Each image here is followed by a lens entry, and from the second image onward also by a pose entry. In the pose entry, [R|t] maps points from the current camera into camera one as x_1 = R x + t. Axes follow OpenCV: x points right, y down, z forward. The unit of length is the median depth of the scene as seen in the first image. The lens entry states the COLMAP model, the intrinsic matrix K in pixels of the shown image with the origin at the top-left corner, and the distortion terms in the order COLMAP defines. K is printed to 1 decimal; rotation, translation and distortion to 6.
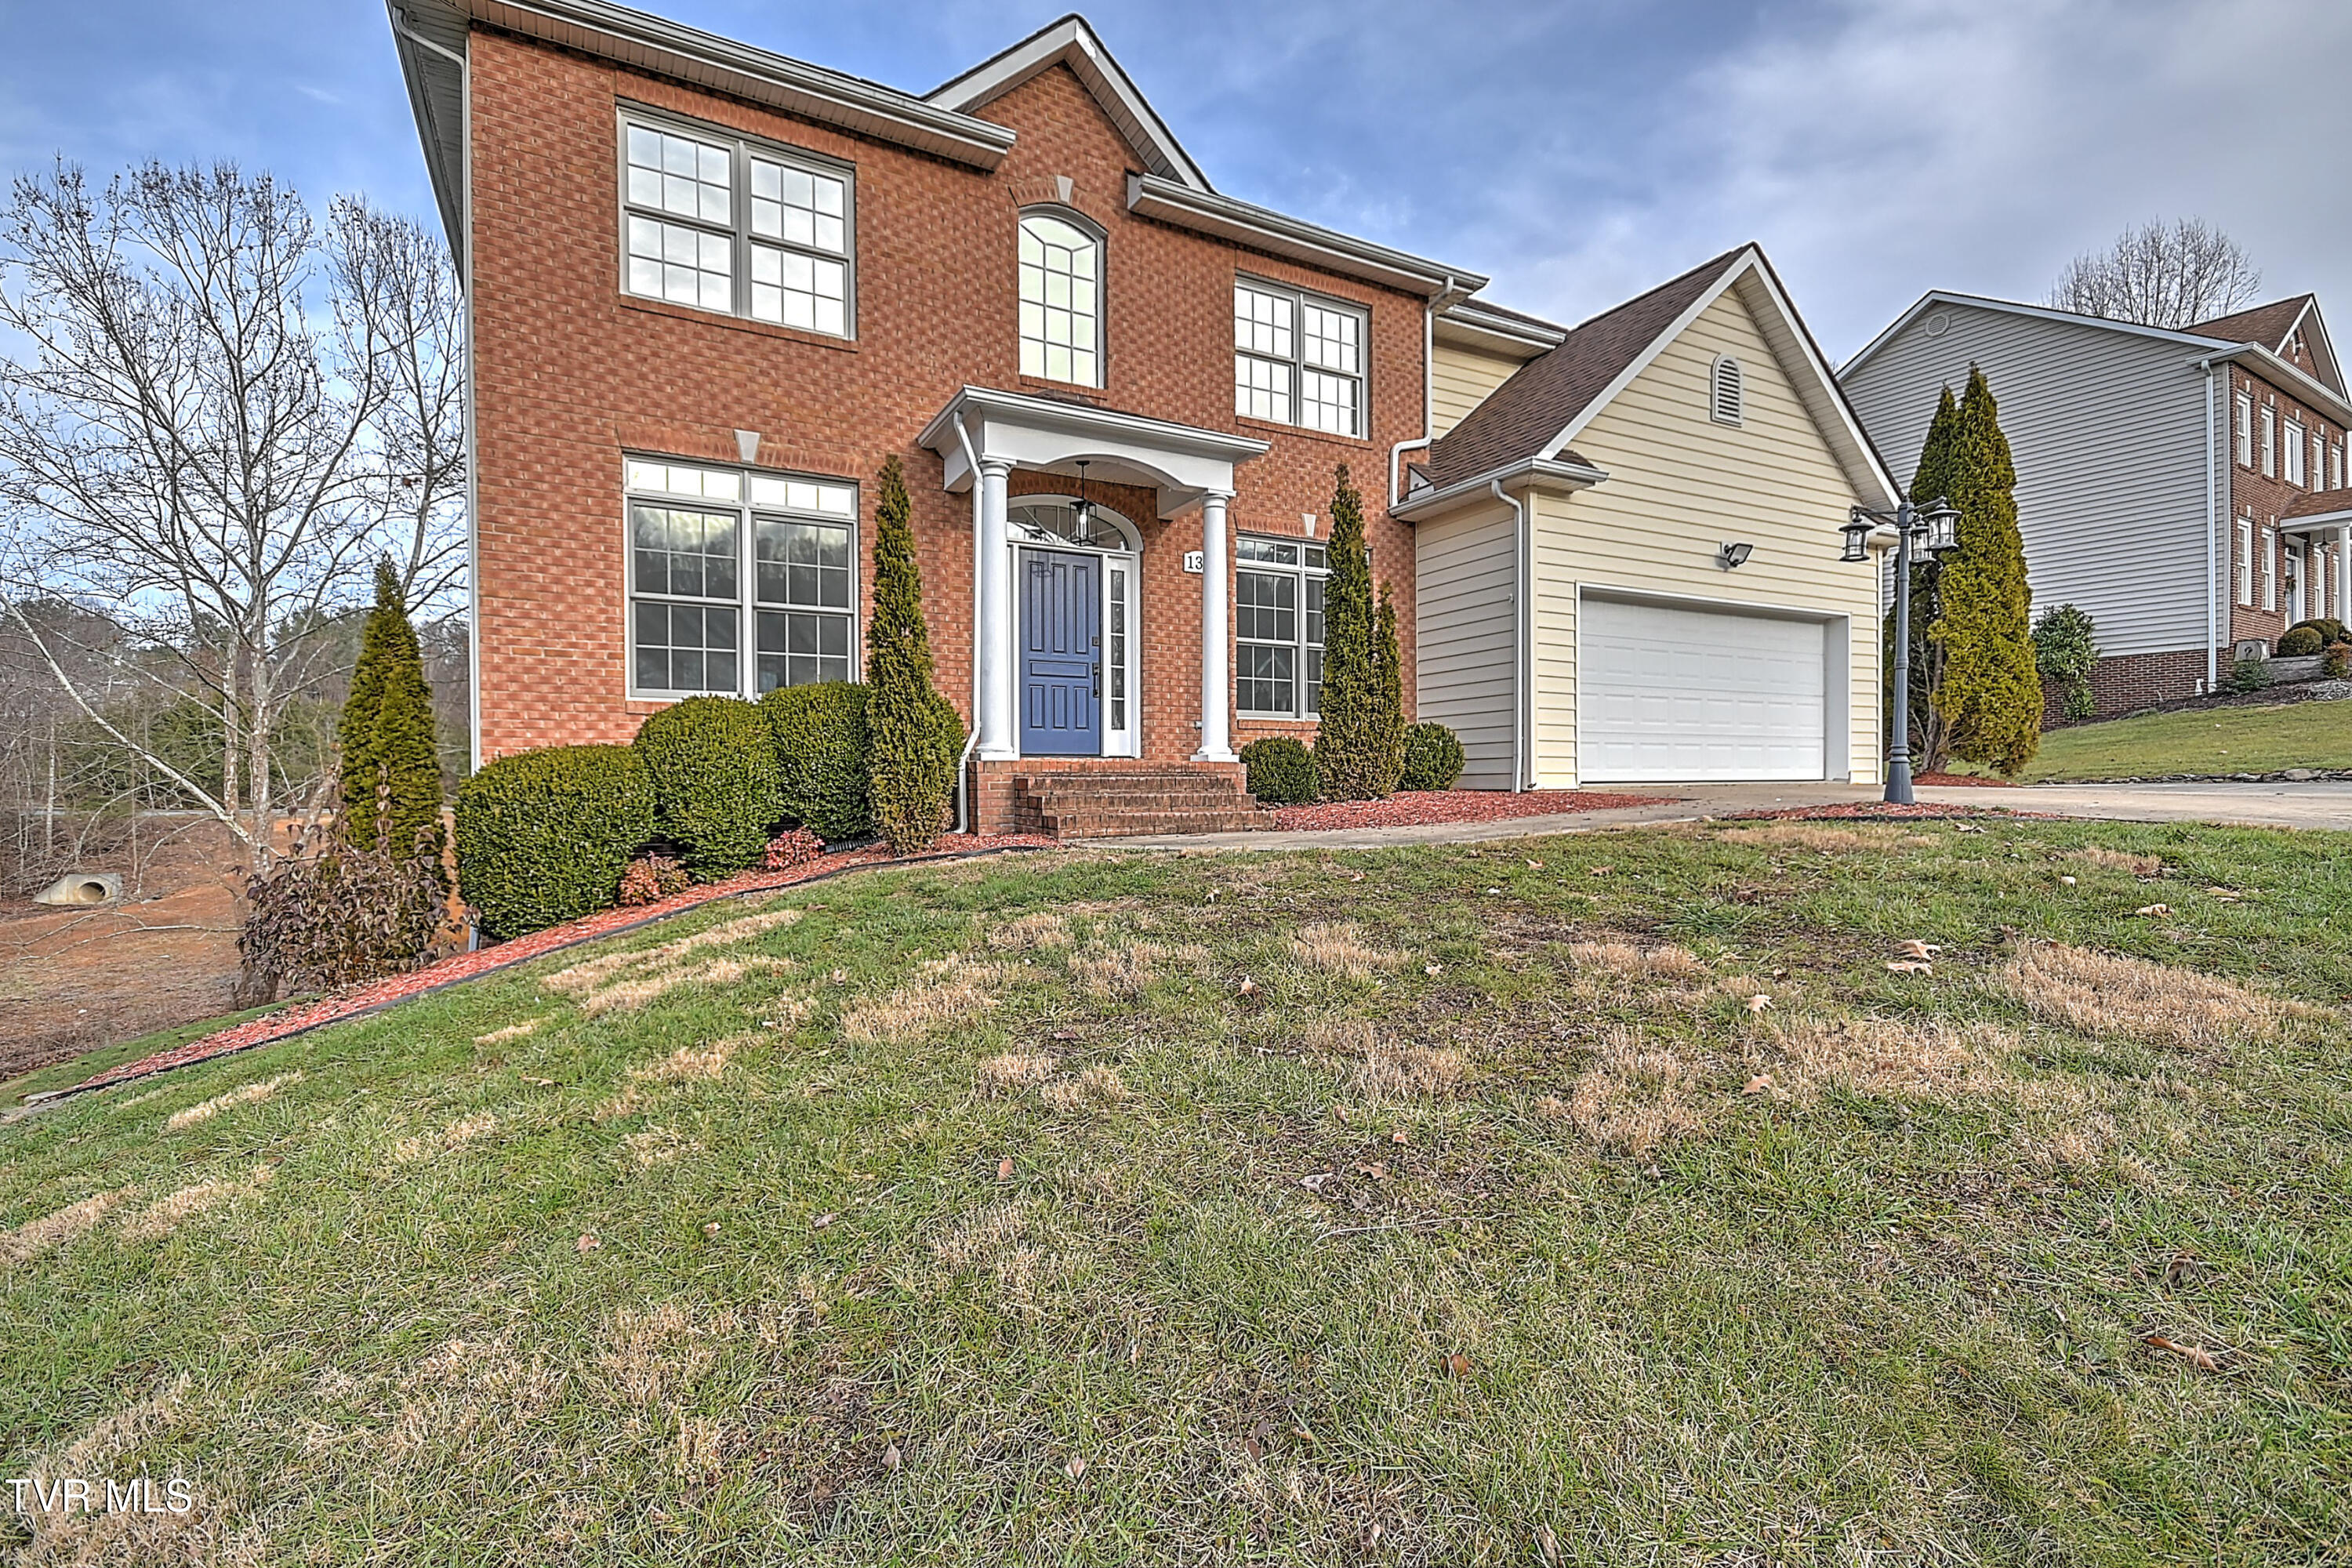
lens RADIAL K [[1053.0, 0, 1176.0], [0, 1053.0, 784.0], [0, 0, 1]] dist [0.025331, -0.012274]
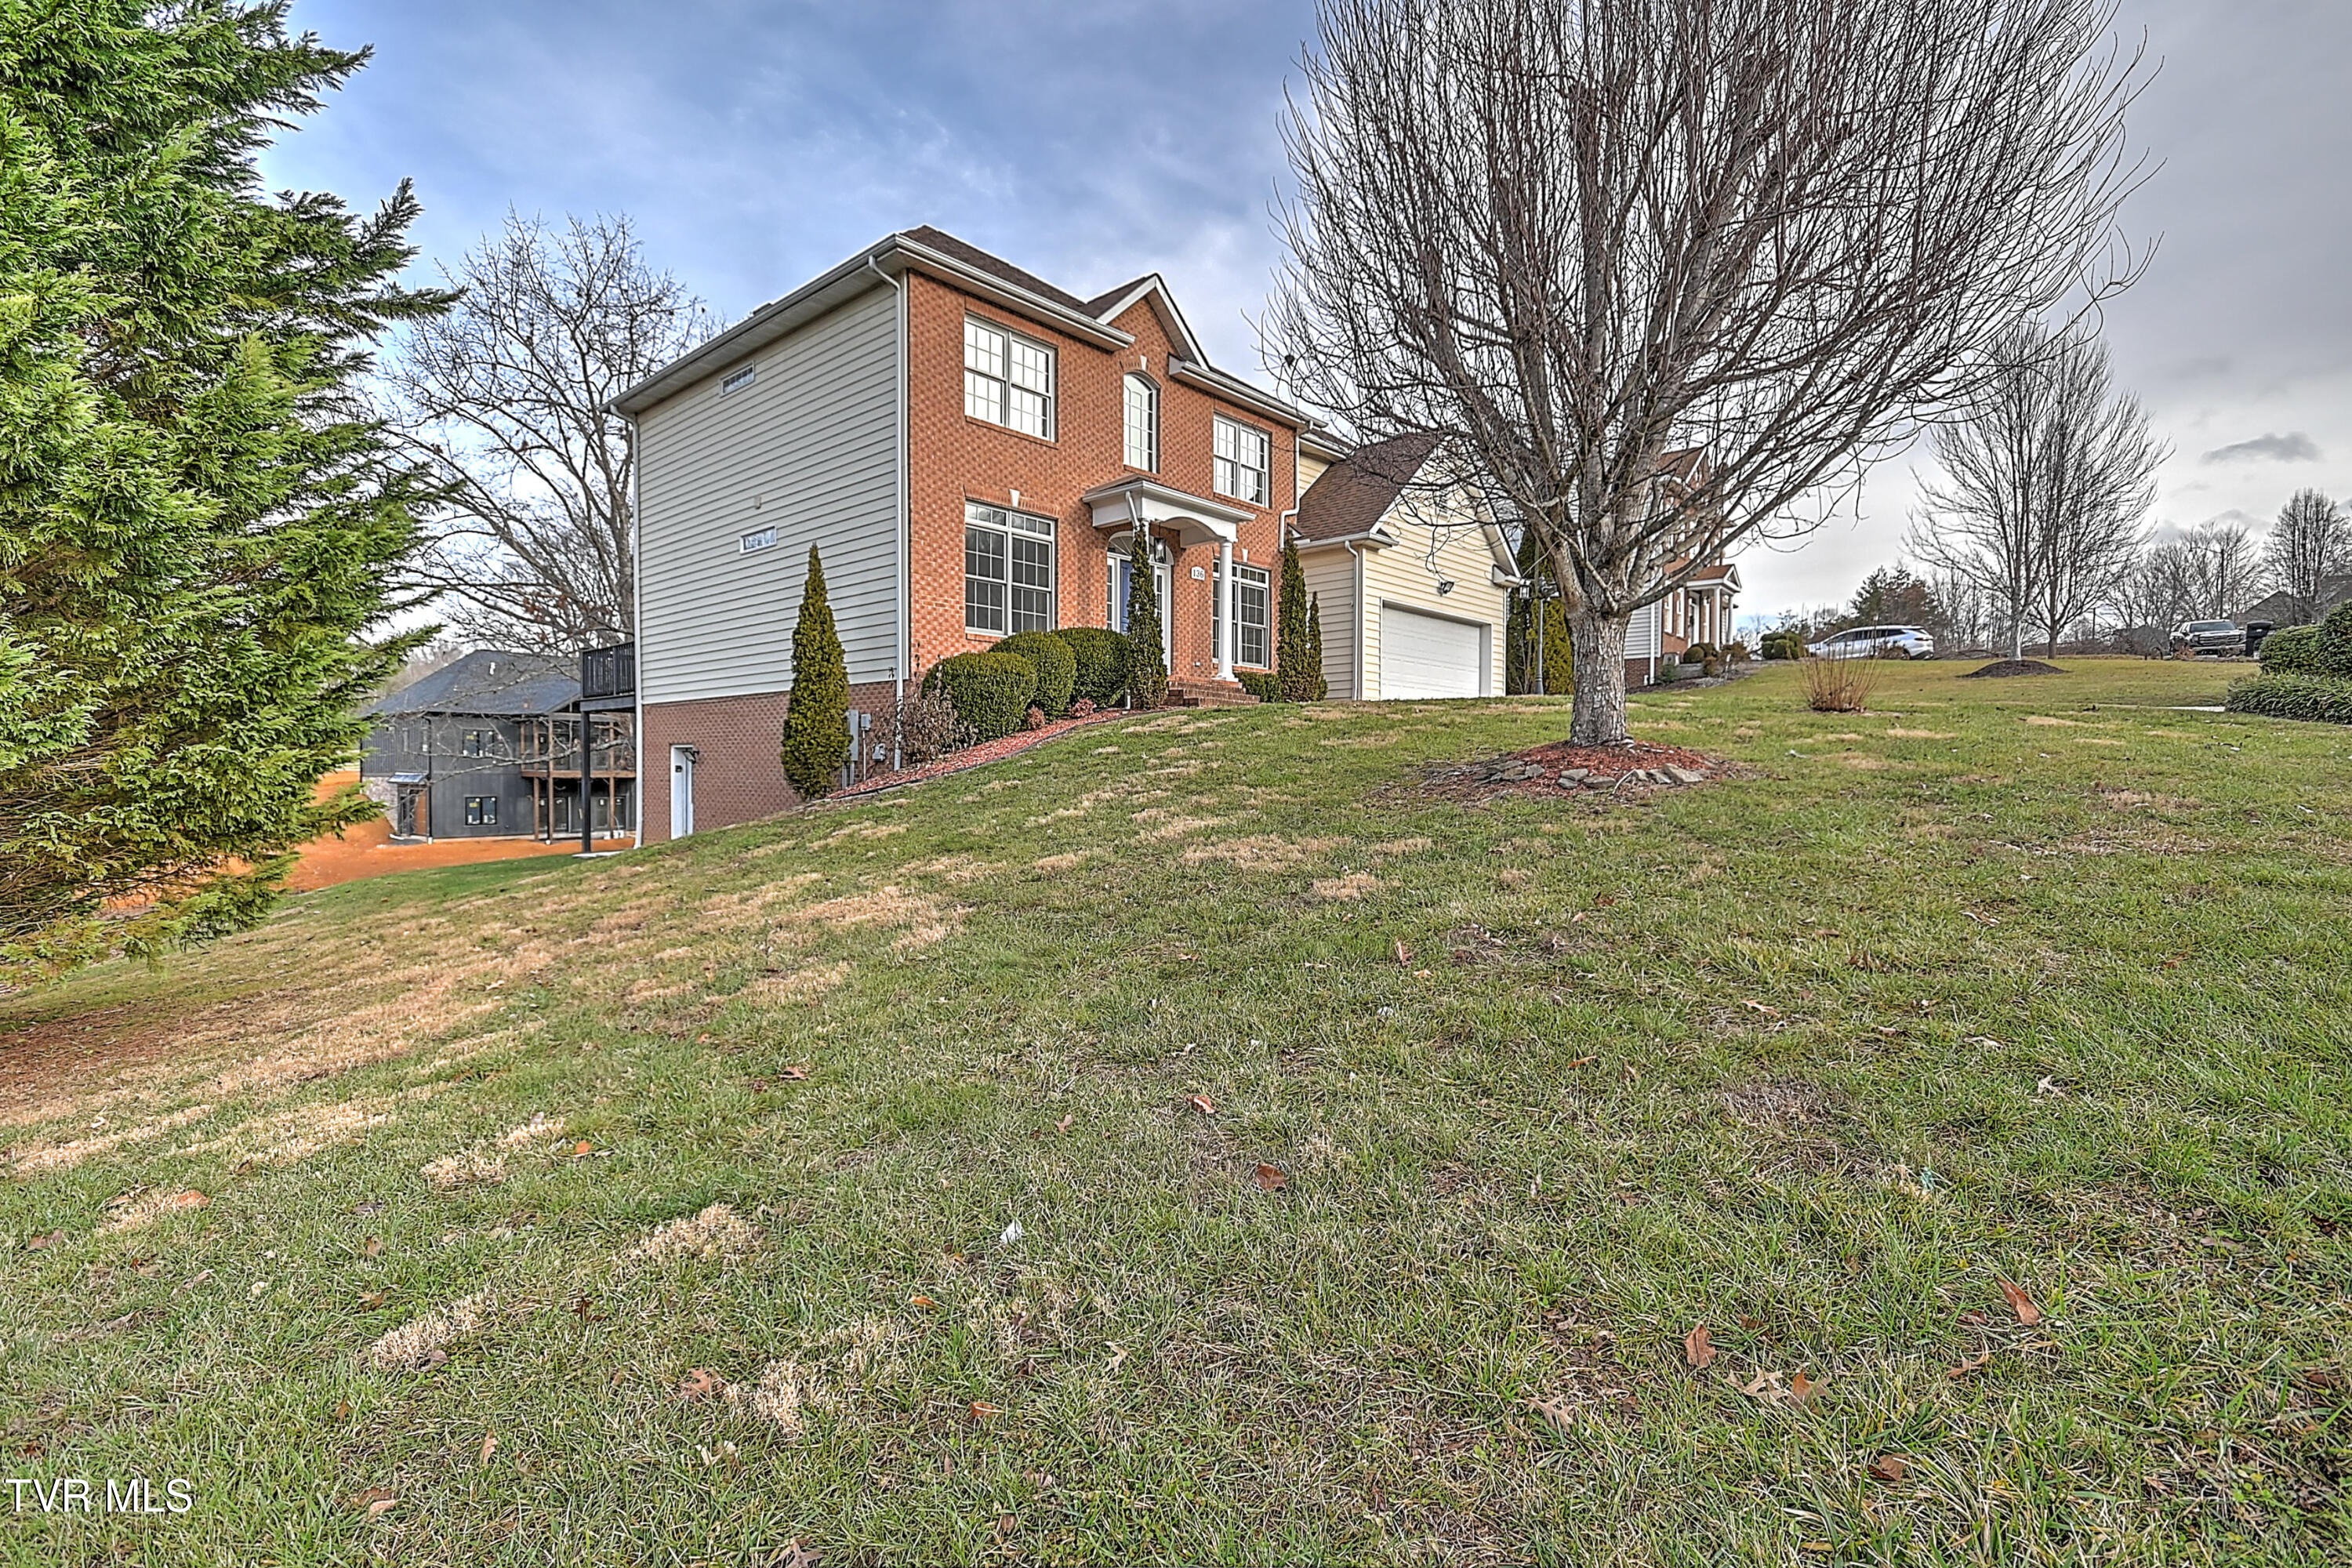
lens RADIAL K [[1037.5, 0, 1142.4], [0, 1037.5, 785.6], [0, 0, 1]] dist [0.000542, -0.000005]
pose [[0.952215, 0.003553, 0.305409, -0.647233], [-0.006989, 0.999924, 0.010159, 0.141681], [-0.305349, -0.011808, 0.952167, -0.694561]]
